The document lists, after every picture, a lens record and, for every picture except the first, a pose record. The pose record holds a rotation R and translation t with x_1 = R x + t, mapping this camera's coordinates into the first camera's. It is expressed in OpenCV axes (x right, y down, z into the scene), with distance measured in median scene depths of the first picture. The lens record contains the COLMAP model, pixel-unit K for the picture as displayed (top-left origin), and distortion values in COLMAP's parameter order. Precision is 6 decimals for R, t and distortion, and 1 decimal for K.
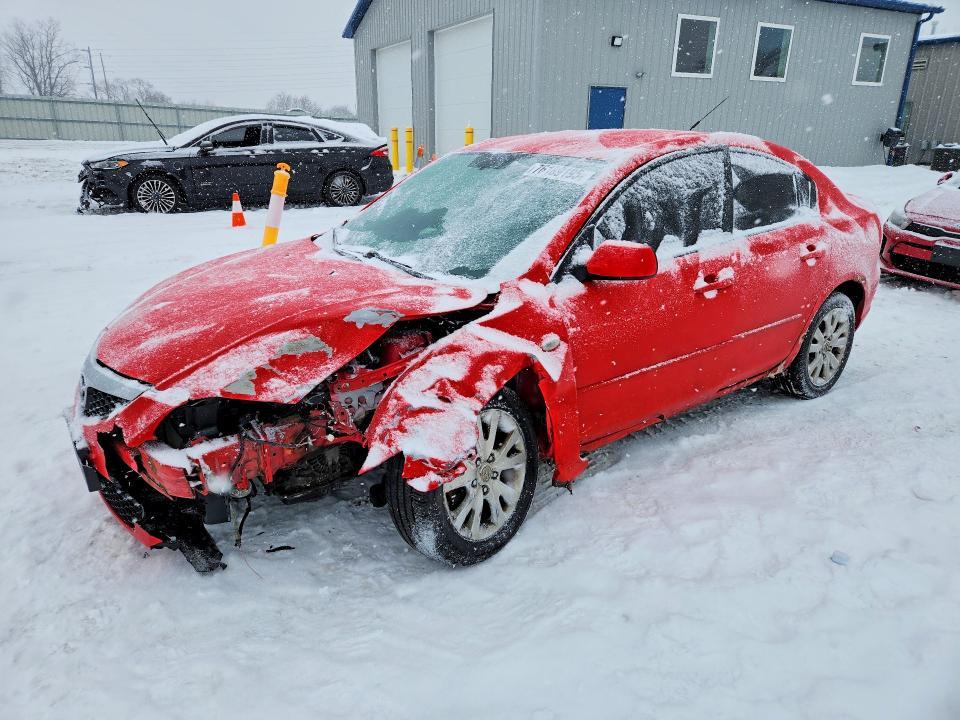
lens RADIAL K [[645.1, 0, 480.0], [0, 645.1, 360.0], [0, 0, 1]] dist [0.039788, -0.003171]
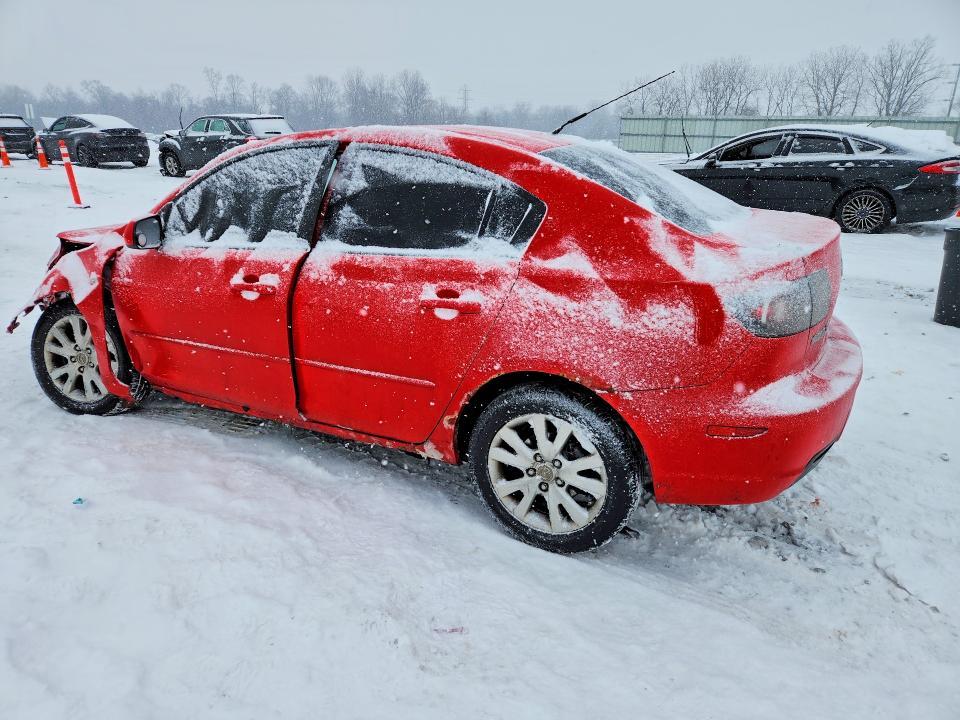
lens RADIAL K [[630.0, 0, 477.5], [0, 630.0, 371.9], [0, 0, 1]] dist [0.099498, -0.060353]
pose [[0.421614, 0.301996, -0.855009, 1.140904], [-0.308734, 0.934384, 0.177792, -0.227966], [0.852599, 0.189011, 0.487186, 0.728943]]
